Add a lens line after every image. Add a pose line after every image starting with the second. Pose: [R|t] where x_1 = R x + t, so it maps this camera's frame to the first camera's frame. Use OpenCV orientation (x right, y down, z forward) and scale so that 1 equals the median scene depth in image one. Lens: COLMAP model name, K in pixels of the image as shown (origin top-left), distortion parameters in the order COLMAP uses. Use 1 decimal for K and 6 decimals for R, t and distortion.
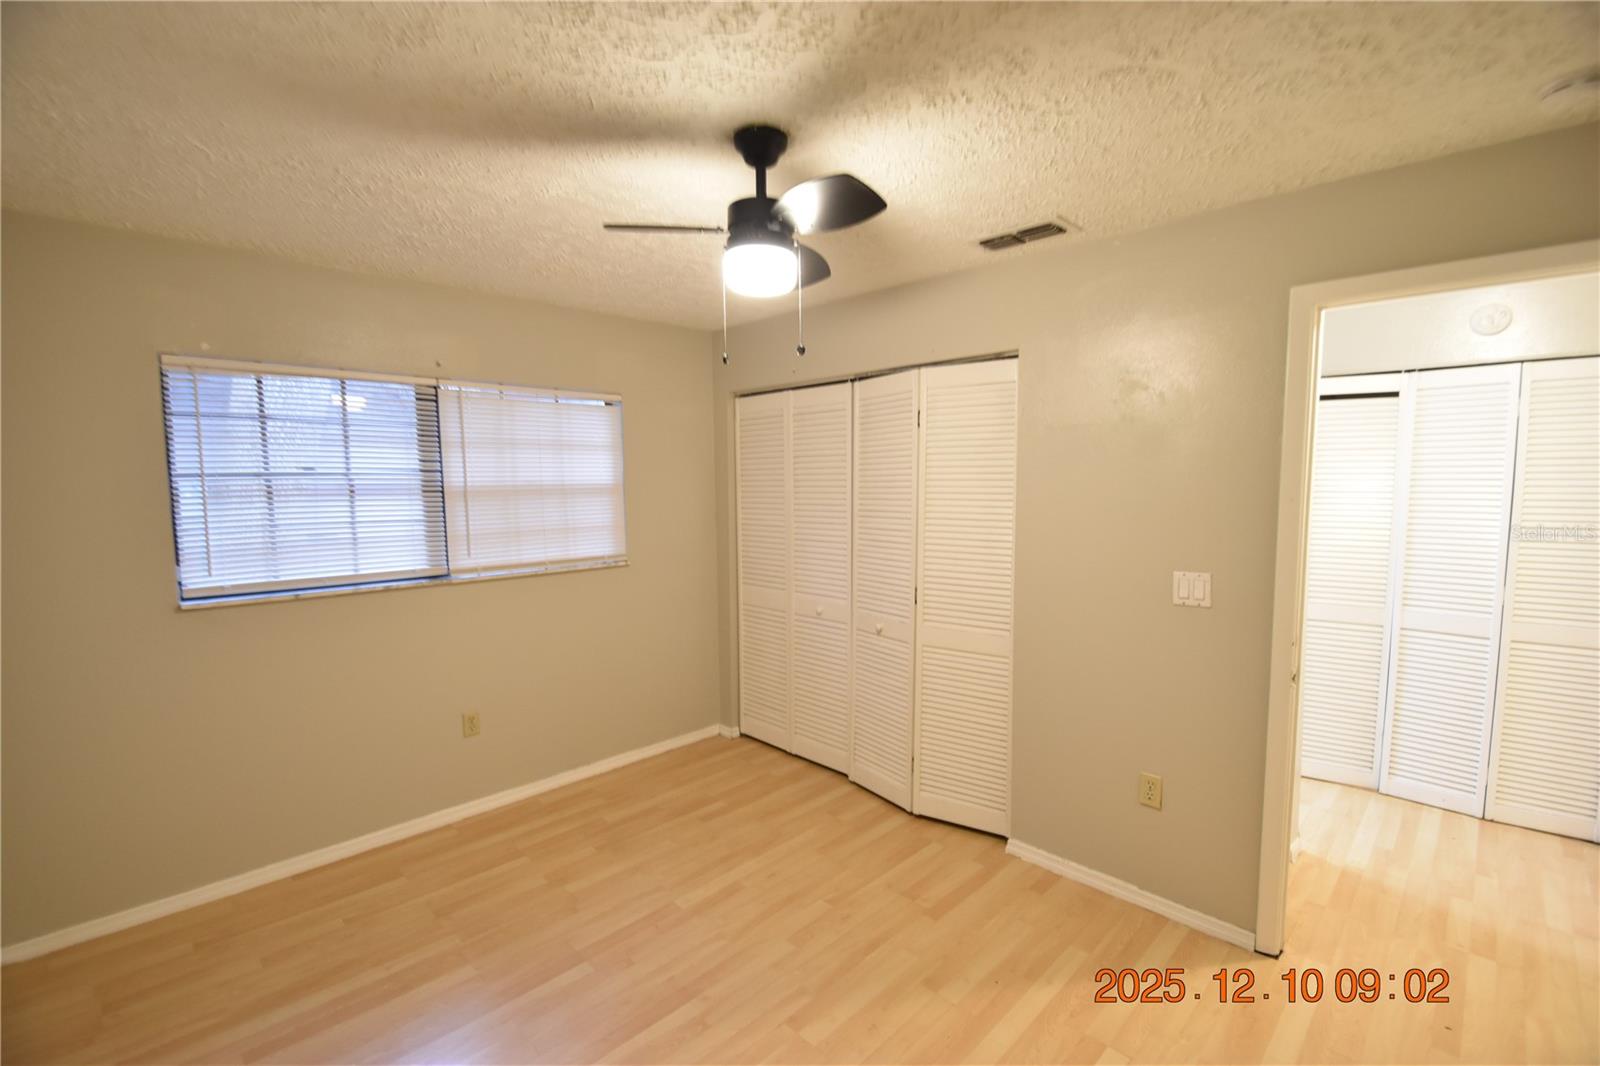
lens RADIAL K [[698.2, 0, 802.4], [0, 698.2, 536.4], [0, 0, 1]] dist [0.011483, -0.013204]
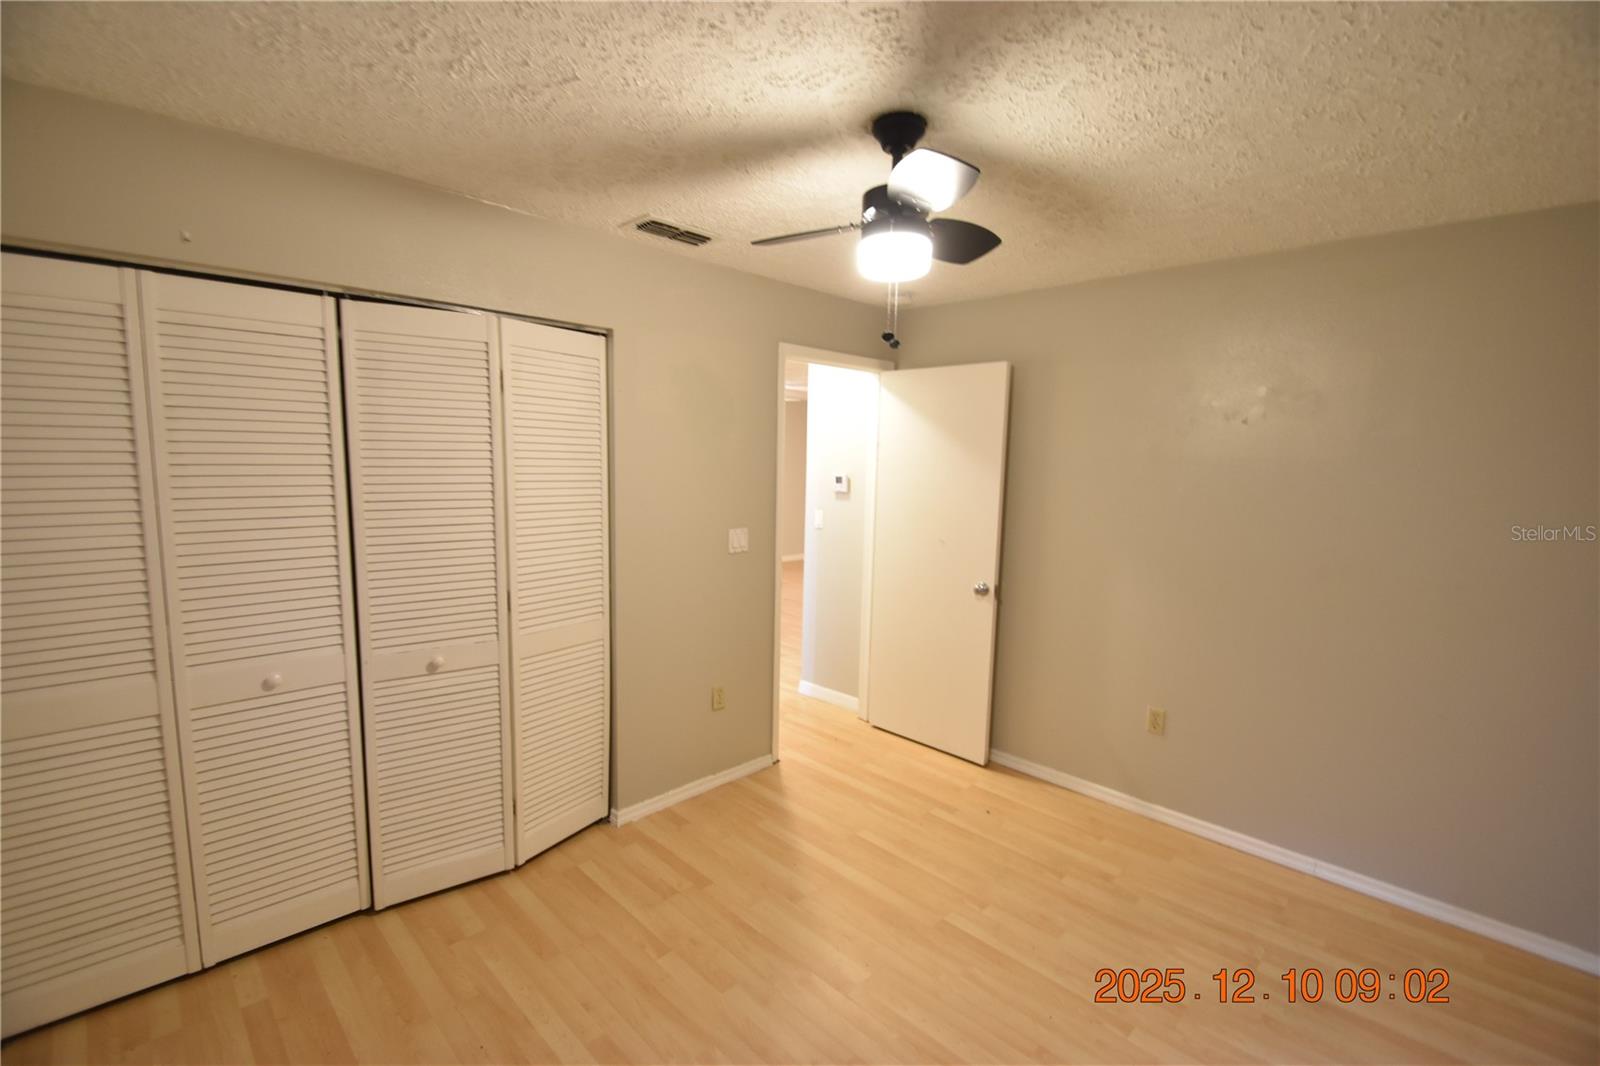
lens RADIAL K [[698.2, 0, 794.0], [0, 698.2, 539.1], [0, 0, 1]] dist [0.011483, -0.013204]
pose [[0.005716, -0.107584, 0.994180, -0.645908], [0.063276, 0.992242, 0.107011, -0.054670], [-0.997980, 0.062296, 0.012479, 0.675337]]
